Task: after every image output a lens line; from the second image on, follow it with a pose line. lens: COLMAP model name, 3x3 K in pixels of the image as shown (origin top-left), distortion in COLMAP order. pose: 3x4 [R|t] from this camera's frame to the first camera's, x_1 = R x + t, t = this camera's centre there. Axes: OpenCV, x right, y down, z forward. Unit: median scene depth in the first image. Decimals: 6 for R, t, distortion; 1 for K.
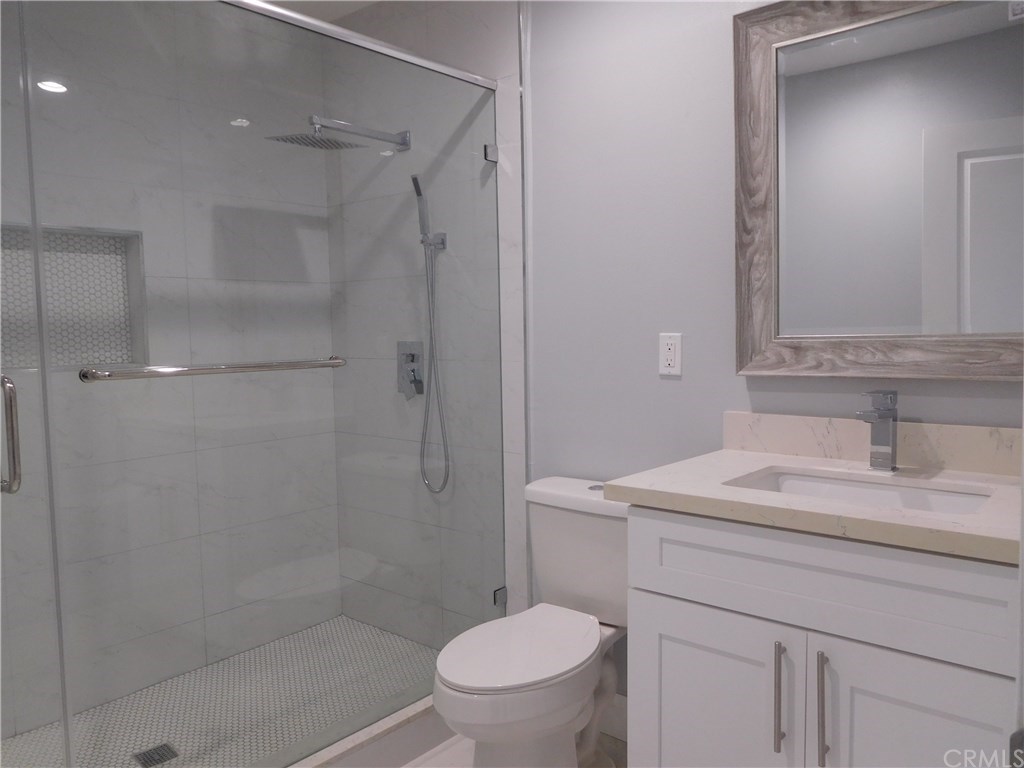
lens RADIAL K [[772.5, 0, 515.5], [0, 772.5, 387.3], [0, 0, 1]] dist [-0.016601, 0.012386]
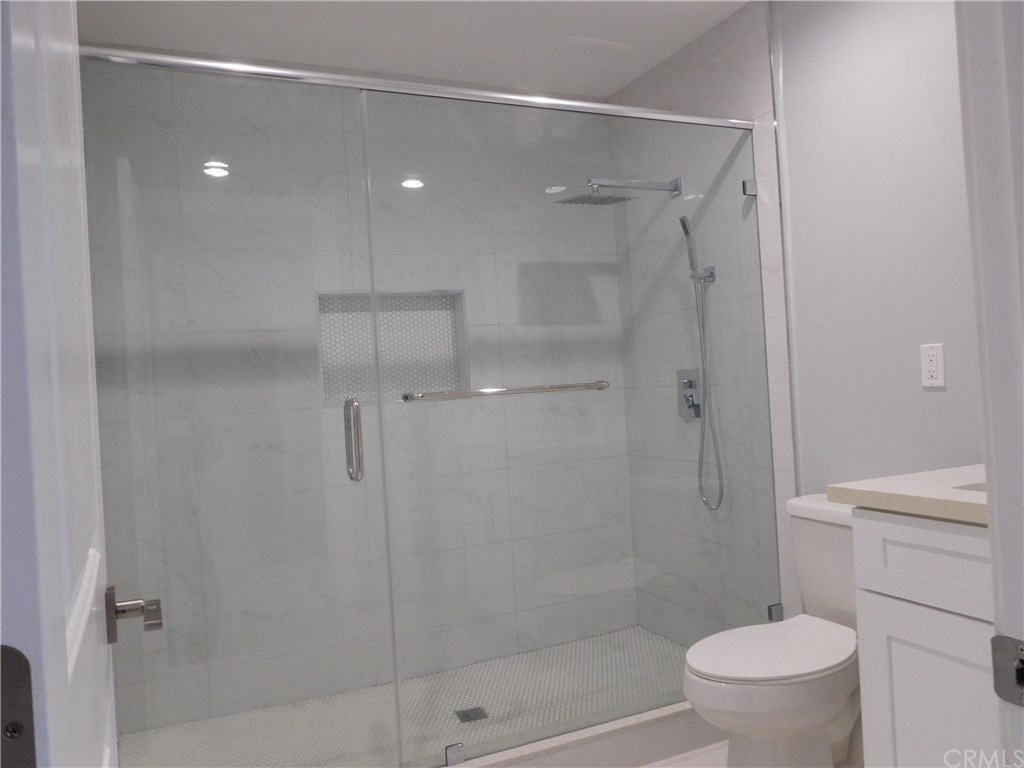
lens RADIAL K [[772.5, 0, 510.7], [0, 772.5, 382.5], [0, 0, 1]] dist [-0.016601, 0.012386]
pose [[0.902053, -0.038600, -0.429896, 0.115045], [0.011829, 0.997830, -0.064772, 0.029553], [0.431463, 0.053342, 0.900552, -0.086576]]
